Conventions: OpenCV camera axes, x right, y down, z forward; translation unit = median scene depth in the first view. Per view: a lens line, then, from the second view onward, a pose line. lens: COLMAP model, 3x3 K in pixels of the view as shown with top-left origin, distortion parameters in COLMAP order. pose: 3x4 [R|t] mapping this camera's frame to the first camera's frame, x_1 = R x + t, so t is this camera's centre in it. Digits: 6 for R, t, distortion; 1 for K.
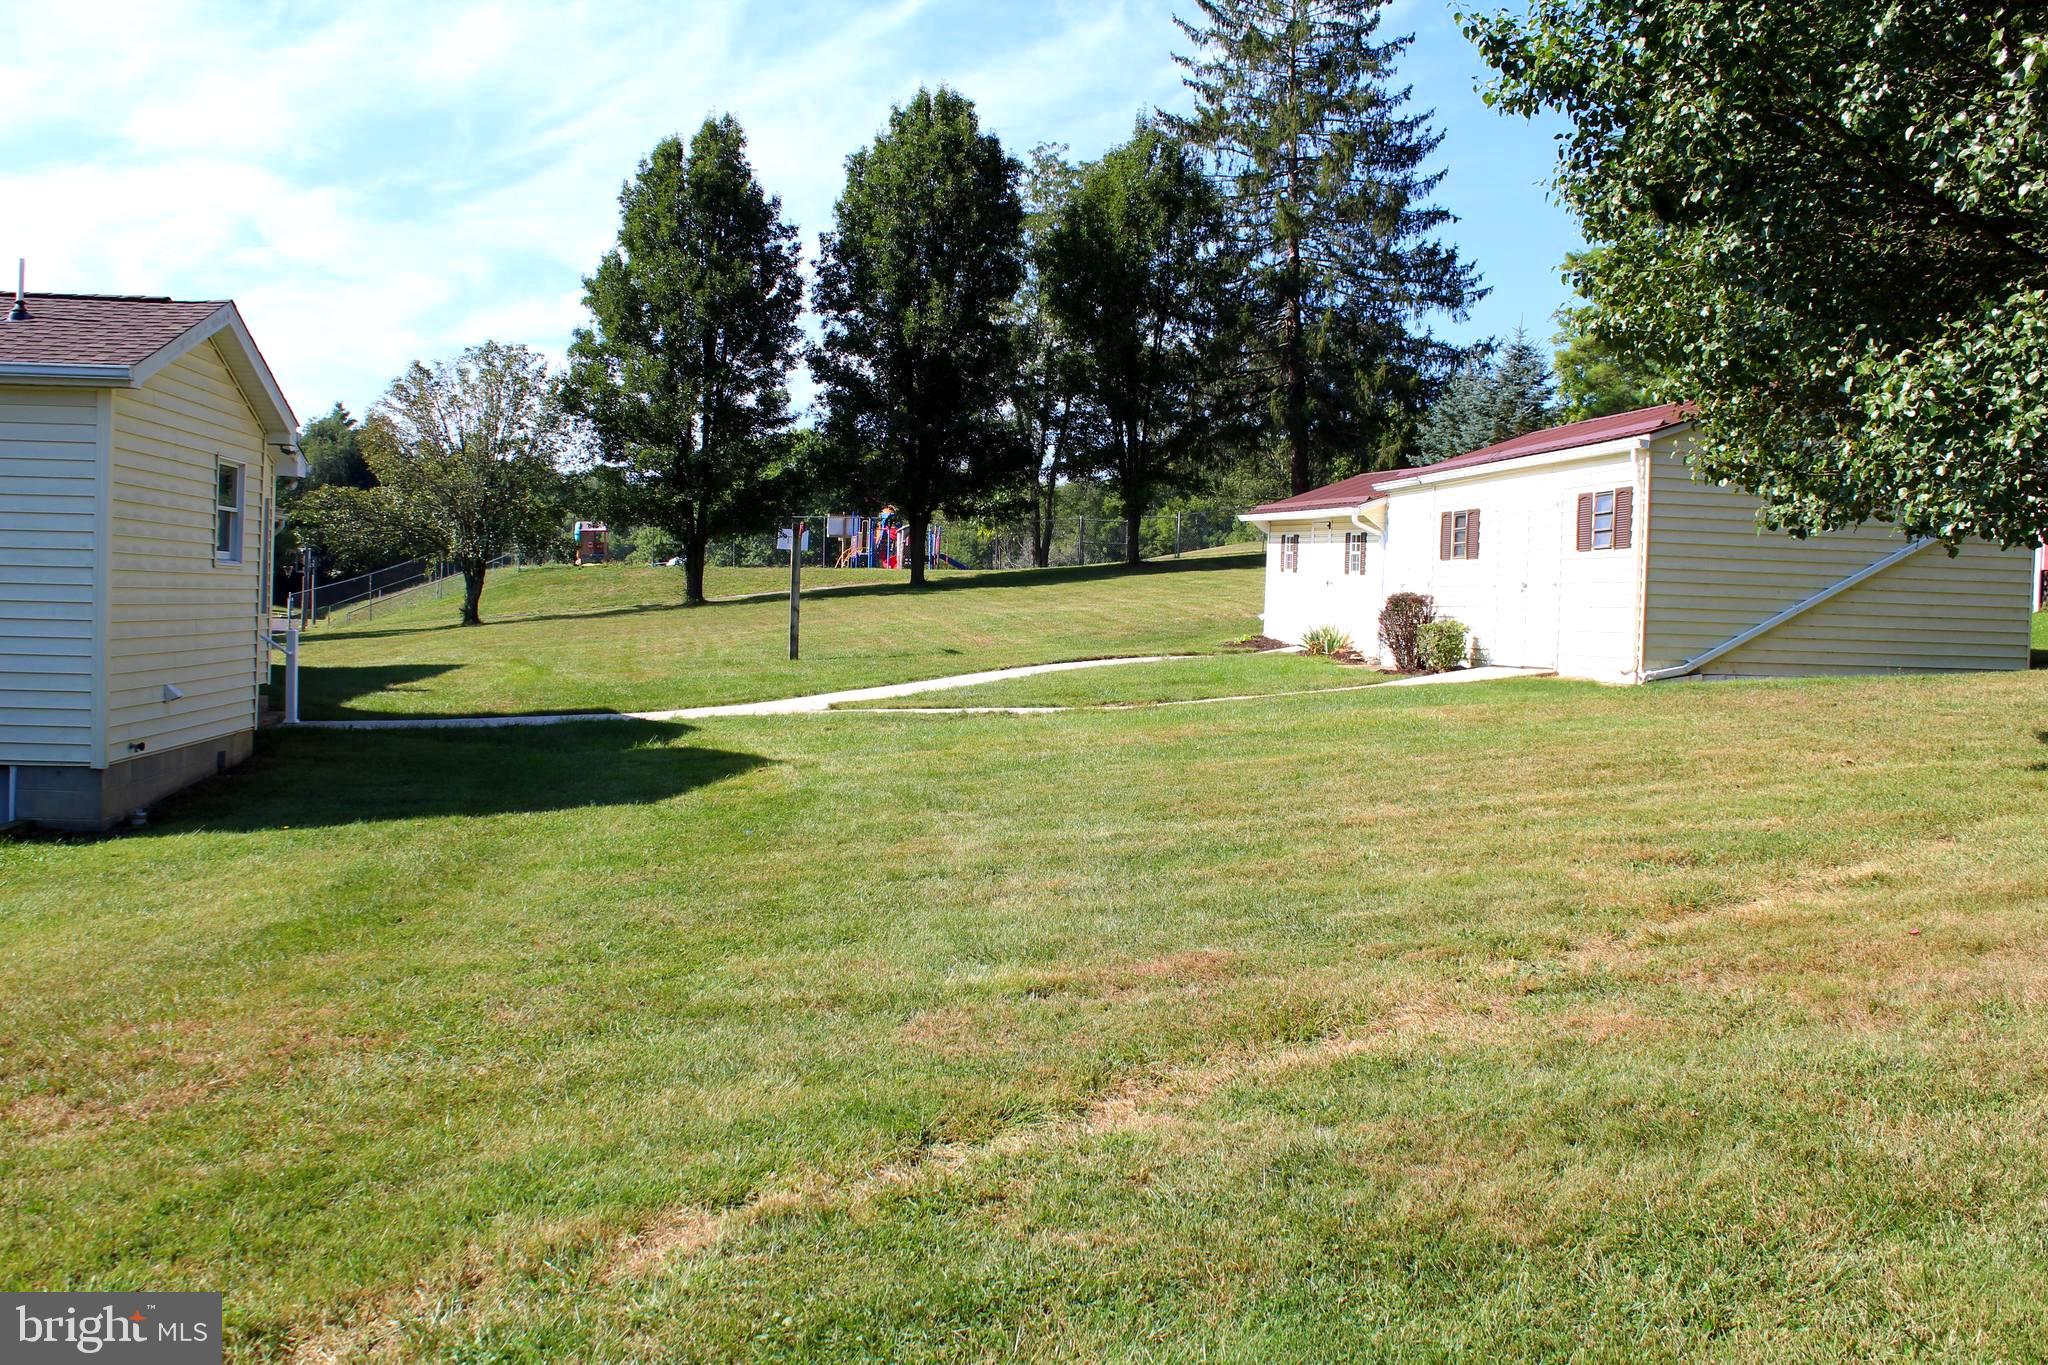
lens RADIAL K [[2042.6, 0, 1030.5], [0, 2042.6, 688.3], [0, 0, 1]] dist [-0.035427, 0.000000]
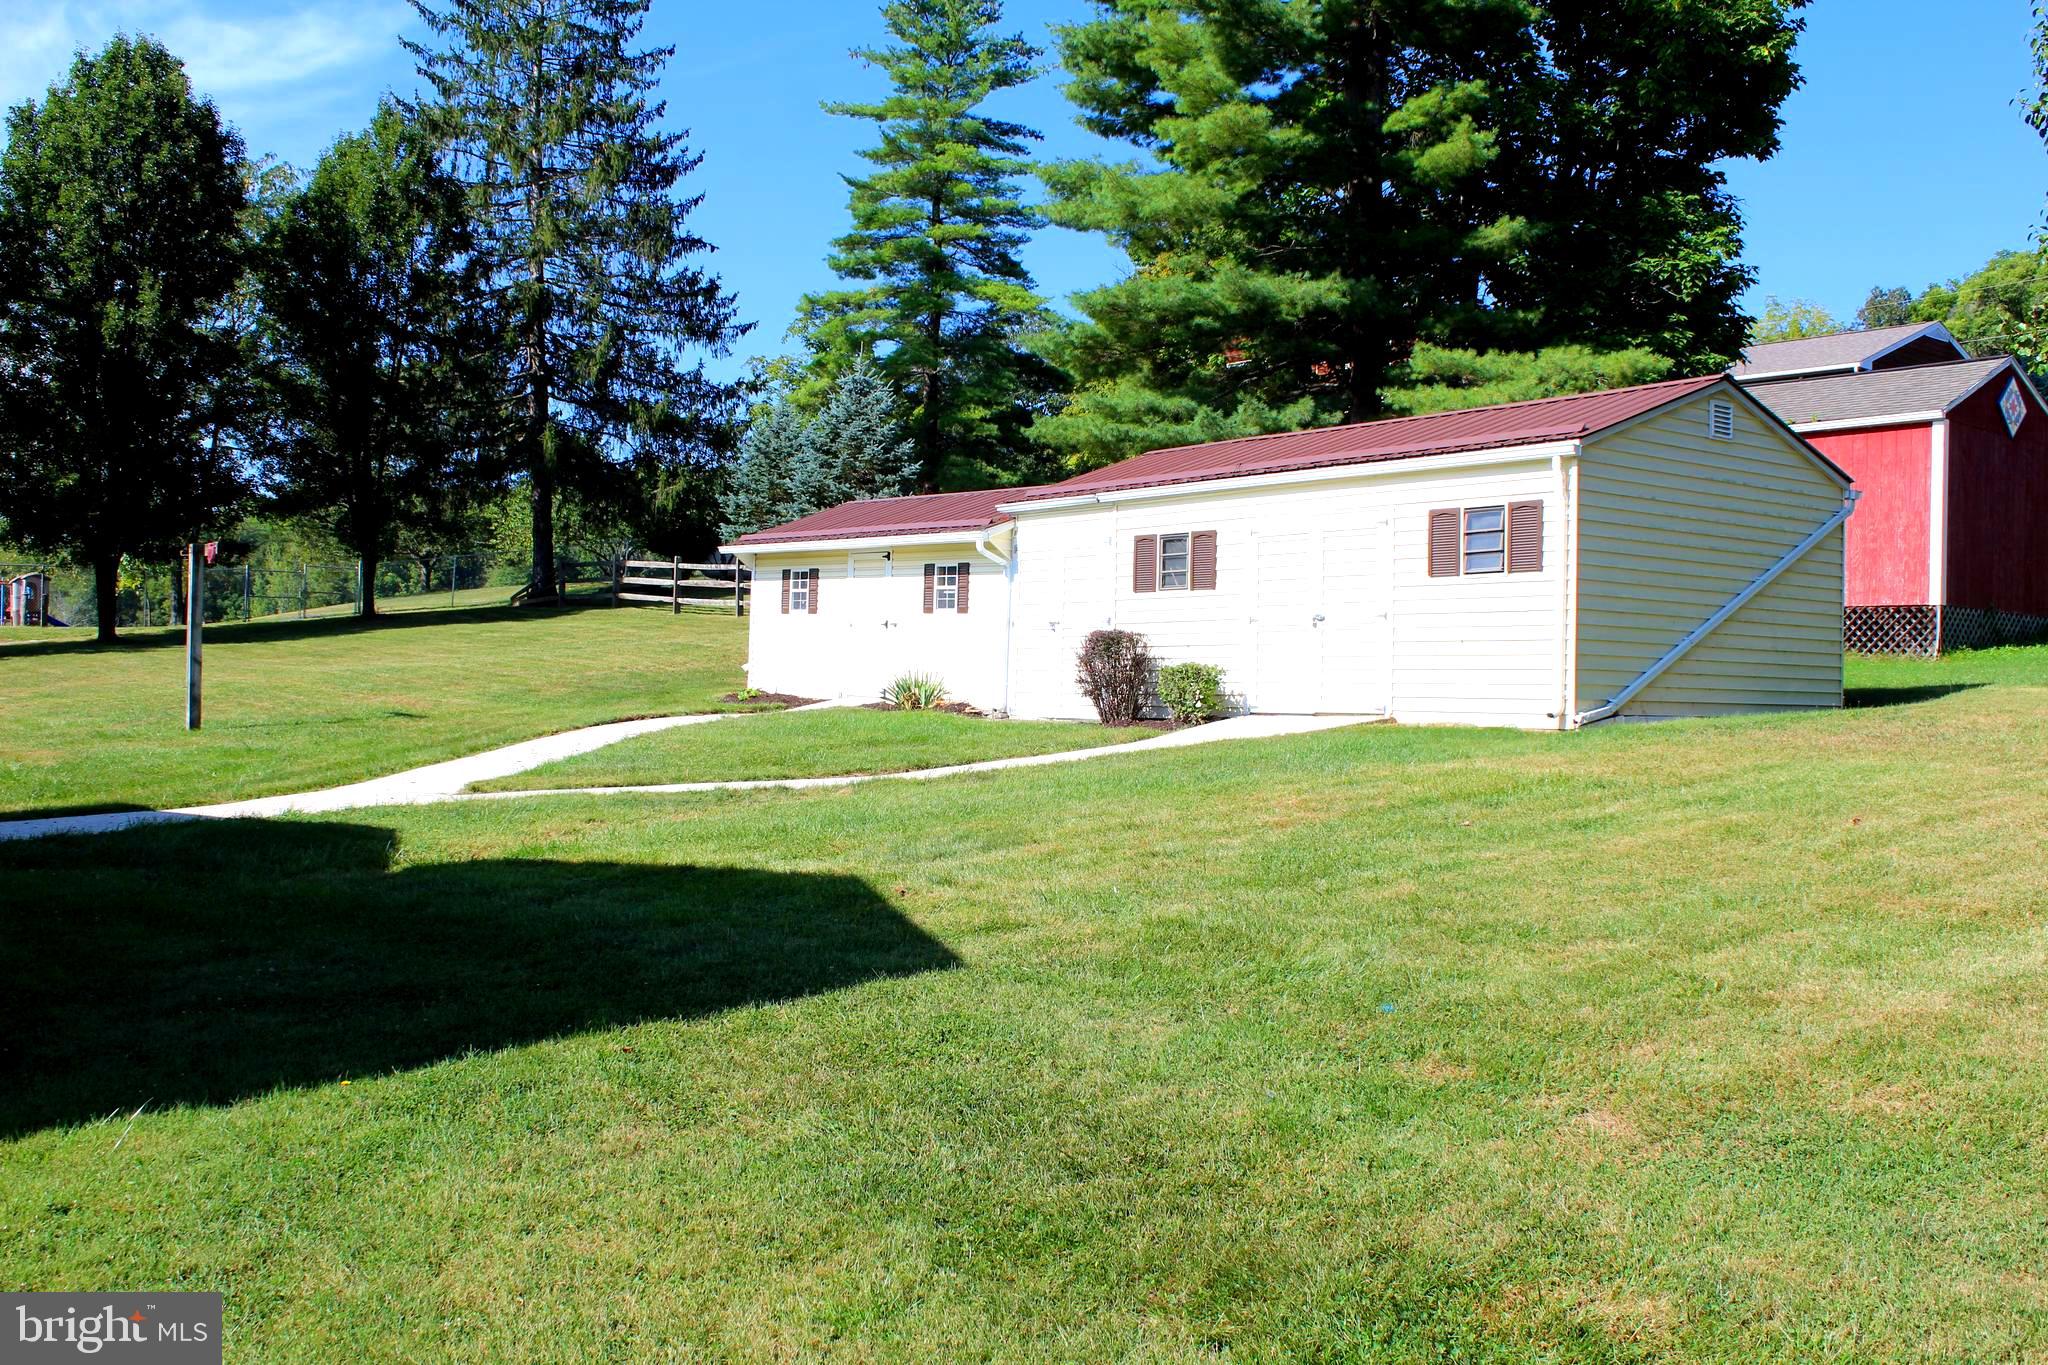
lens RADIAL K [[2042.6, 0, 1019.9], [0, 2042.6, 683.4], [0, 0, 1]] dist [-0.035427, 0.000000]
pose [[0.891835, -0.012672, 0.452182, -0.100485], [0.027644, 0.999266, -0.026519, -0.001660], [-0.451514, 0.036150, 0.891531, 0.116338]]
